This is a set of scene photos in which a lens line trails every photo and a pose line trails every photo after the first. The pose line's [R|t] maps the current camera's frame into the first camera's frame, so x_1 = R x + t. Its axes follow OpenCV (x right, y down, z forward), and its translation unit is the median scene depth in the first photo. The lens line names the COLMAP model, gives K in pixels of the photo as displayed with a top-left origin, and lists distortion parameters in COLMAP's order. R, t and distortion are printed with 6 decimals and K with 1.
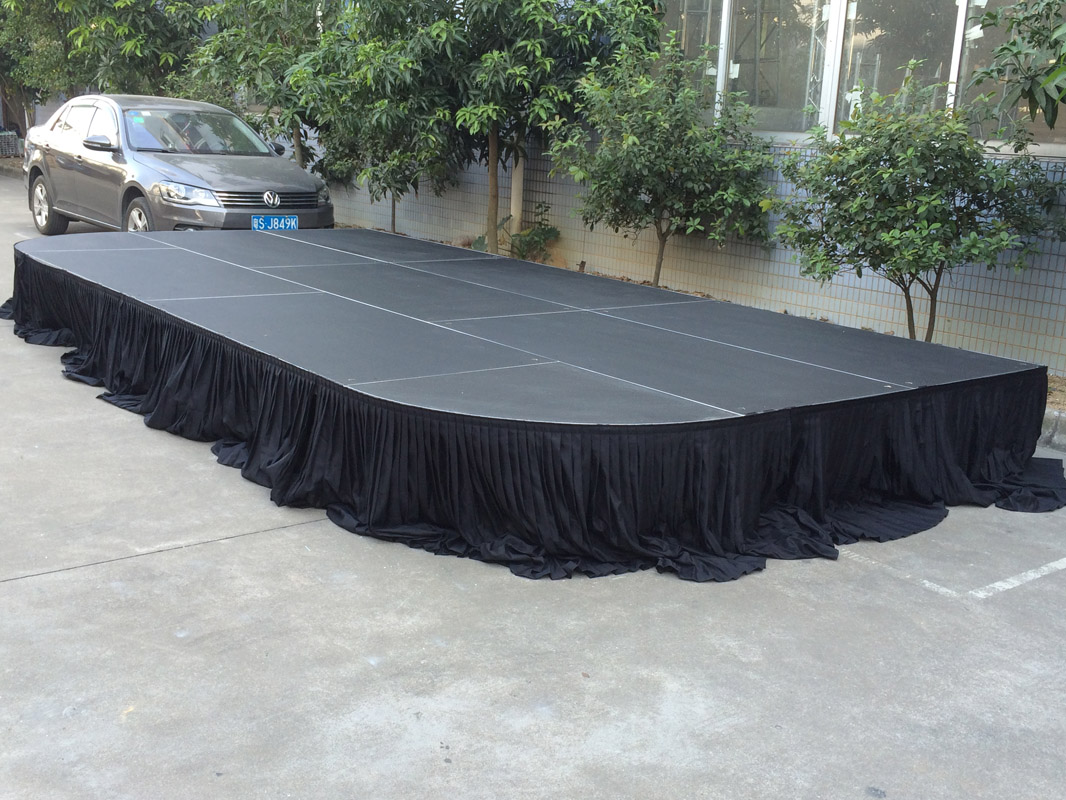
lens RADIAL K [[1143.0, 0, 533.9], [0, 1143.0, 394.6], [0, 0, 1]] dist [0.047564, 0.000000]
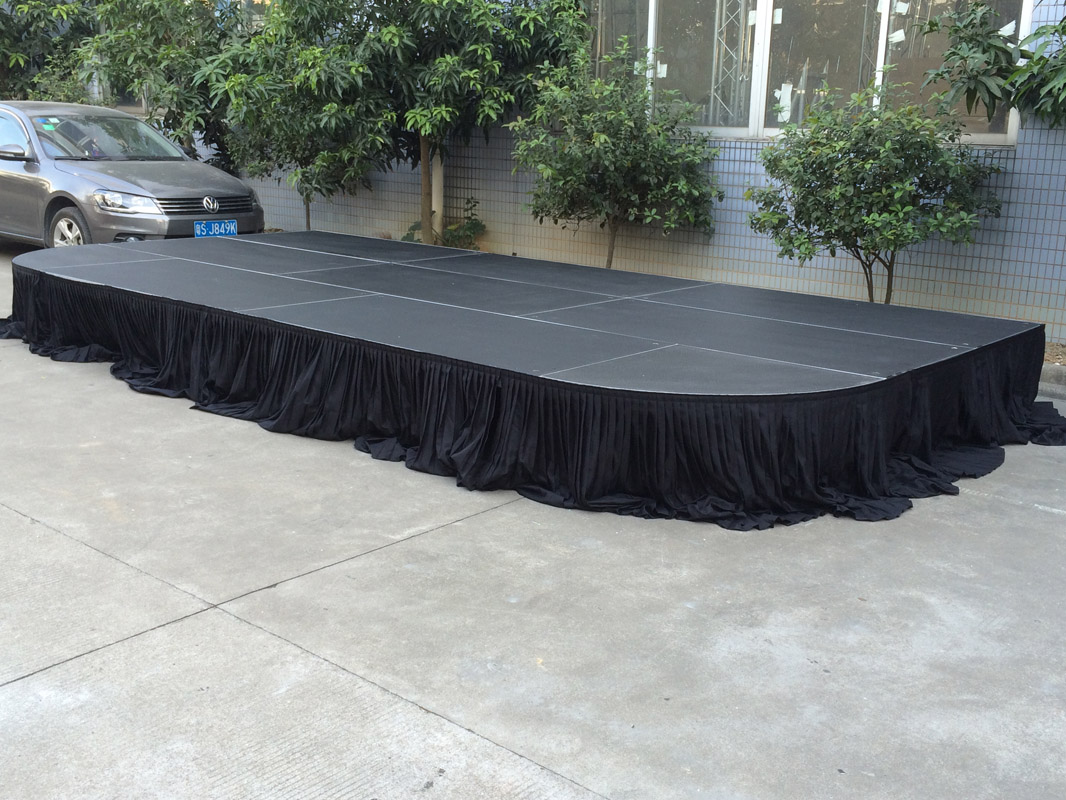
lens RADIAL K [[1143.0, 0, 527.7], [0, 1143.0, 397.1], [0, 0, 1]] dist [0.047564, 0.000000]
pose [[0.979796, -0.068877, 0.187764, -0.296895], [0.066437, 0.997605, 0.019270, -0.007529], [-0.188641, -0.006406, 0.982025, -0.066876]]
